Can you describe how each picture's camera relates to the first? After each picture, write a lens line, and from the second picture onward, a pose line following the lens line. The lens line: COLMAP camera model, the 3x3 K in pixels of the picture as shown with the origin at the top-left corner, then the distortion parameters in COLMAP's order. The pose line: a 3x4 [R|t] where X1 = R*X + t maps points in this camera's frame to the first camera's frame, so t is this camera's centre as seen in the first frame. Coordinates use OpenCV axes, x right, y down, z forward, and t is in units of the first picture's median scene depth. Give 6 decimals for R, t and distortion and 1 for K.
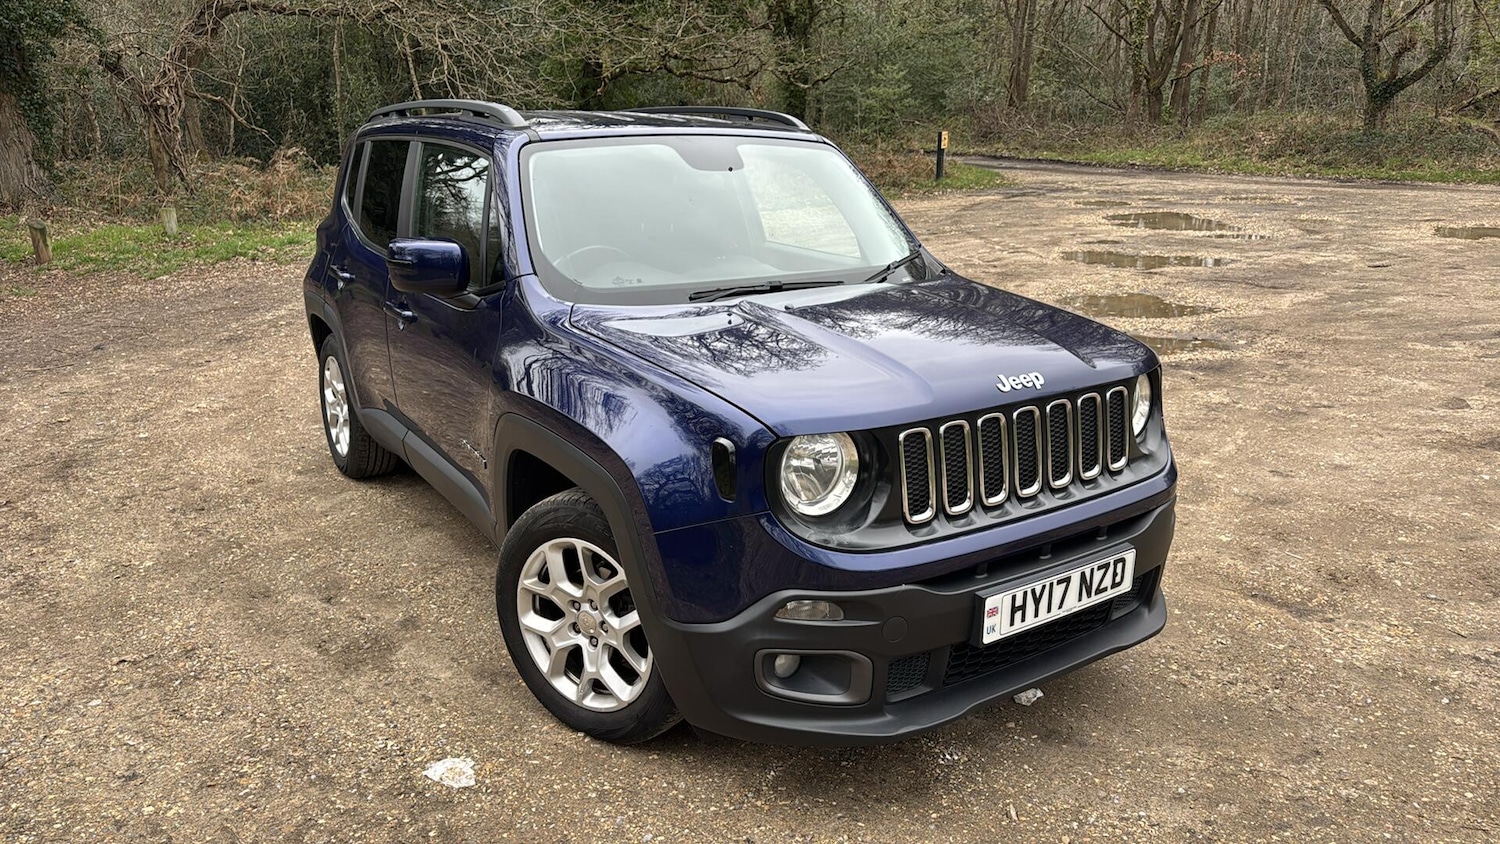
lens RADIAL K [[1009.2, 0, 750.0], [0, 1009.2, 422.0], [0, 0, 1]] dist [0.101870, -0.130529]
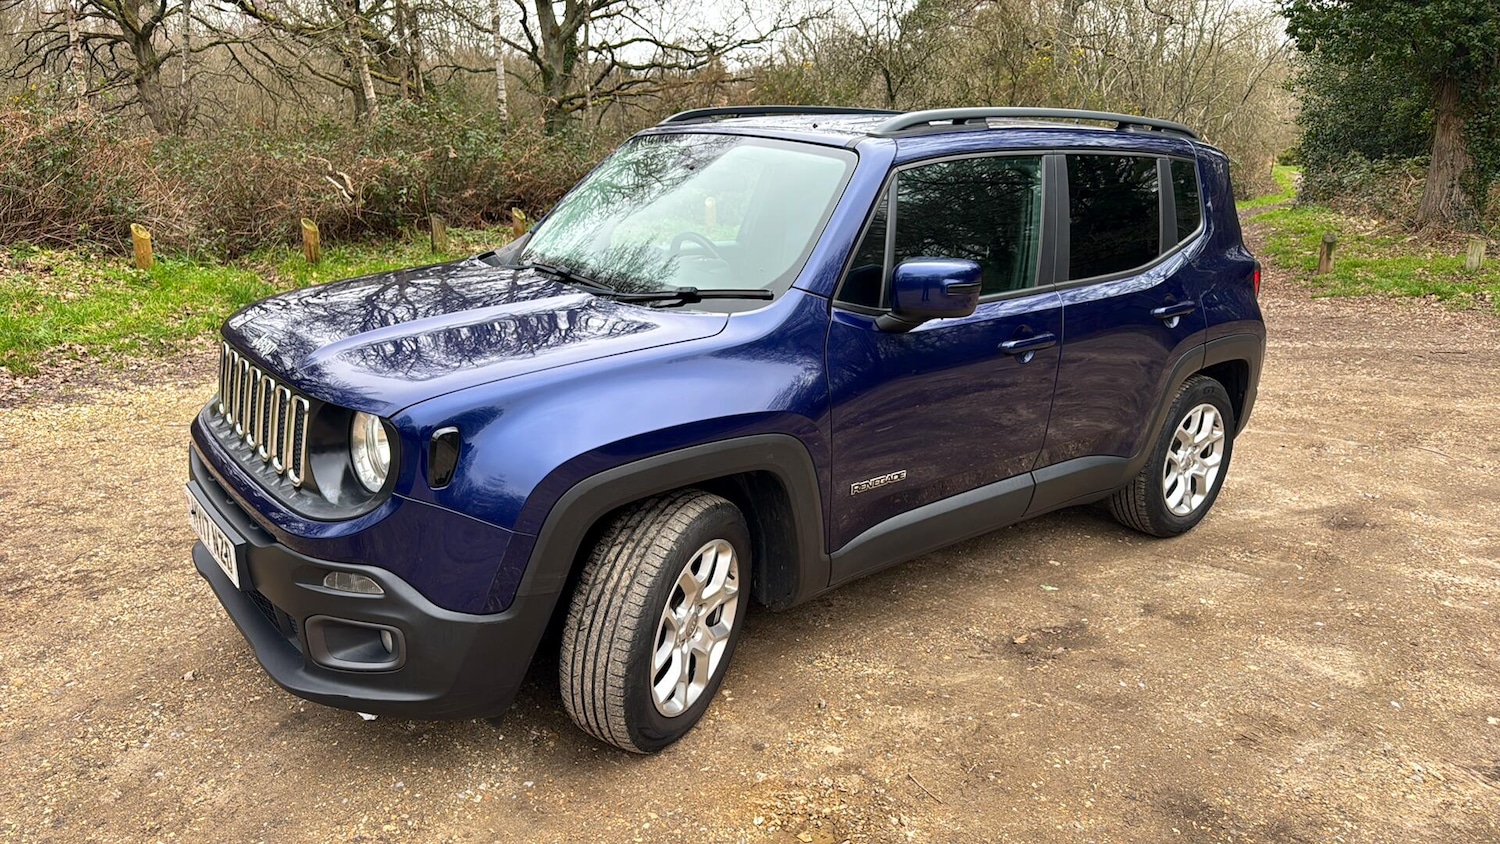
lens RADIAL K [[1009.2, 0, 750.0], [0, 1009.2, 422.0], [0, 0, 1]] dist [0.101870, -0.130529]
pose [[0.091056, 0.279961, -0.955683, 1.272659], [-0.307715, 0.920616, 0.240369, -0.355618], [0.947112, 0.272191, 0.169975, 1.227558]]
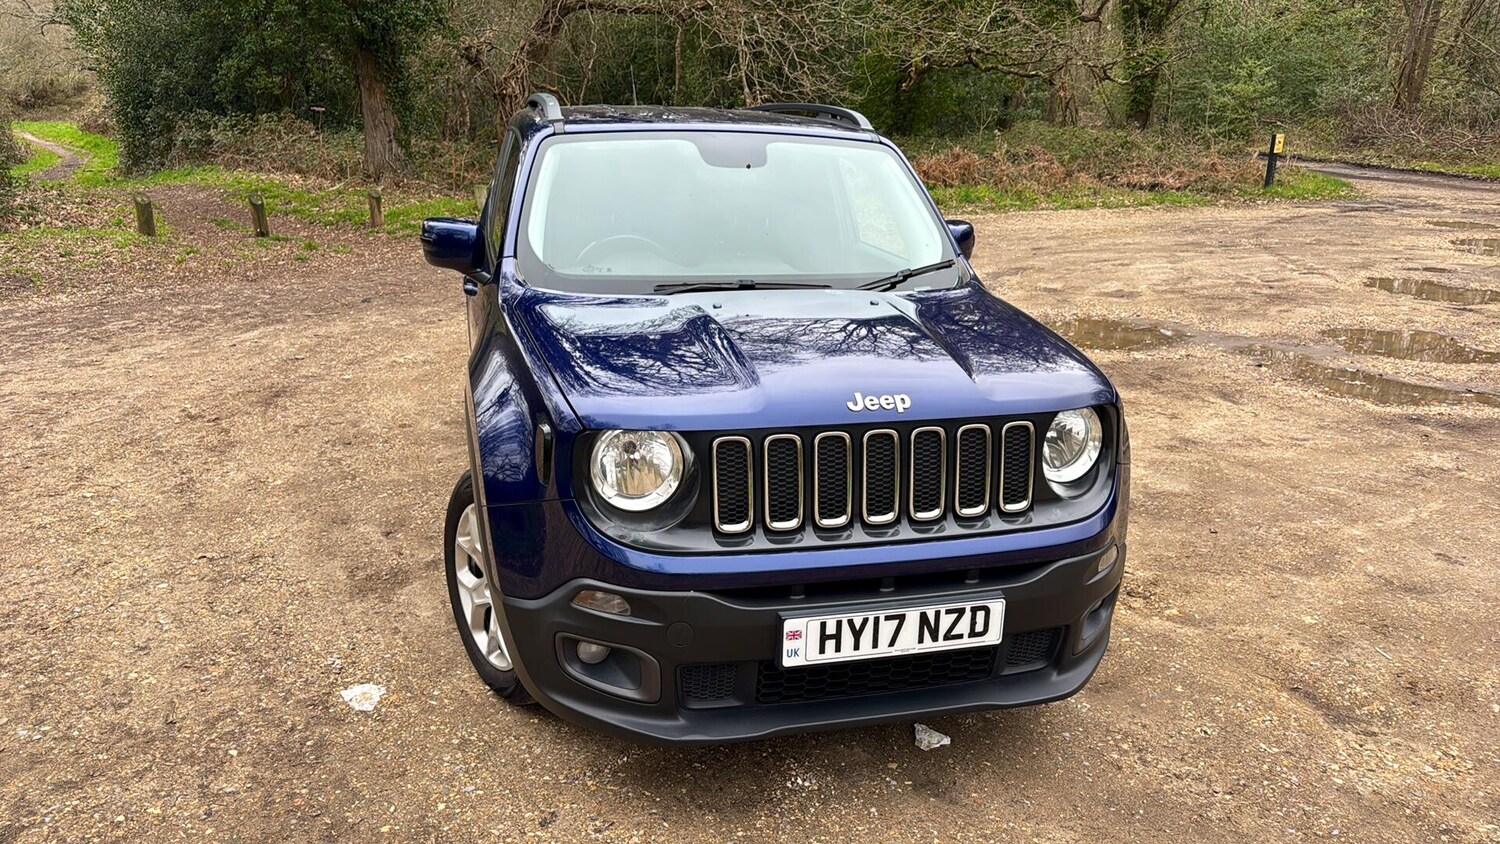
lens RADIAL K [[1009.2, 0, 750.0], [0, 1009.2, 422.0], [0, 0, 1]] dist [0.101870, -0.130529]
pose [[0.945214, 0.113609, -0.306045, 0.409232], [-0.112177, 0.993437, 0.022325, -0.026597], [0.306573, 0.013230, 0.951755, 0.062328]]
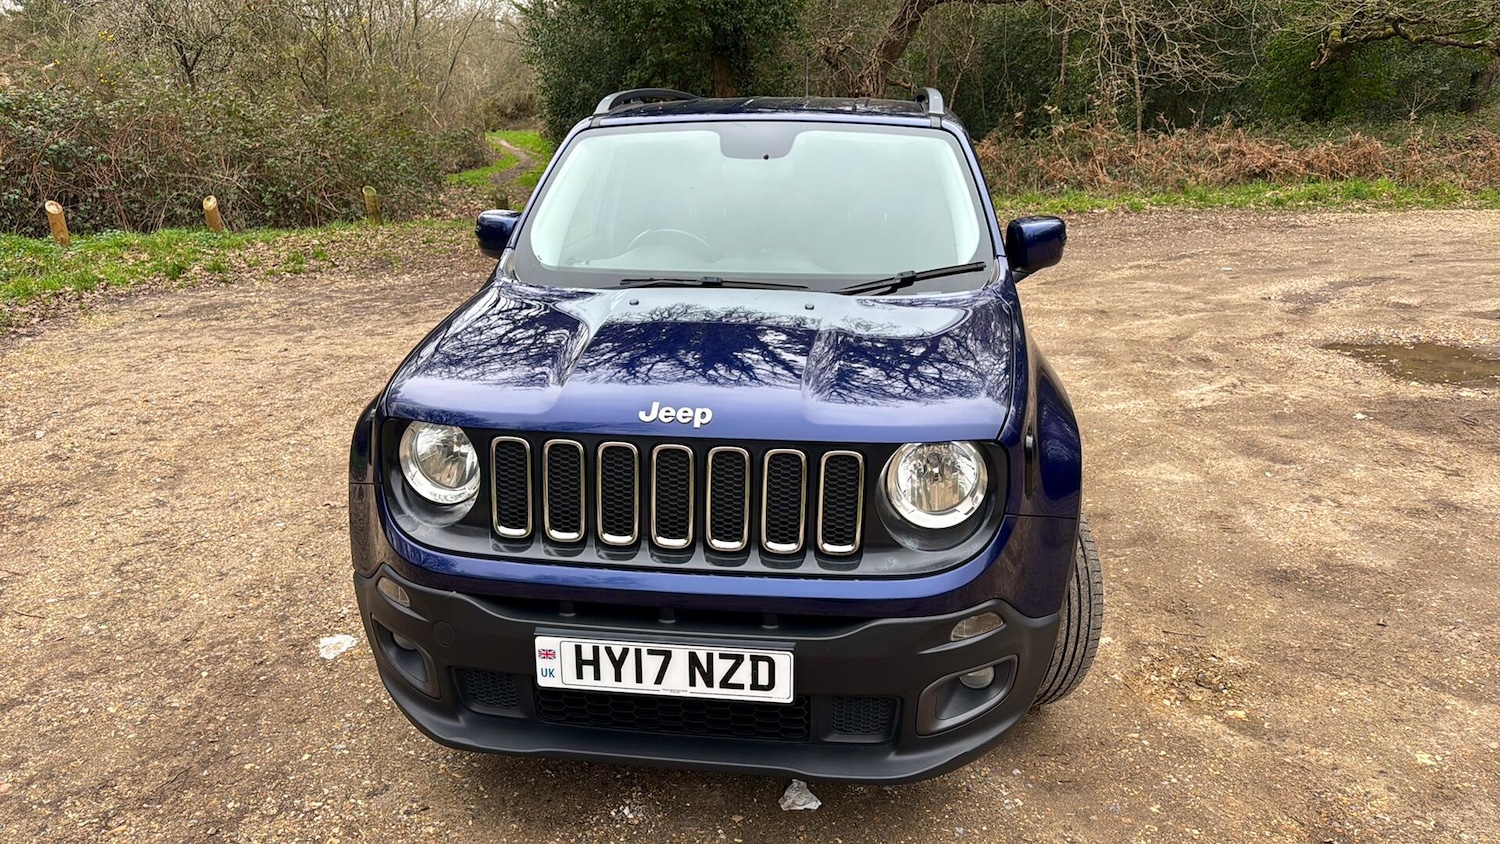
lens RADIAL K [[1009.2, 0, 750.0], [0, 1009.2, 422.0], [0, 0, 1]] dist [0.101870, -0.130529]
pose [[0.751381, 0.189397, -0.632104, 0.789023], [-0.179097, 0.980500, 0.080895, -0.104908], [0.635099, 0.052425, 0.770649, 0.354660]]
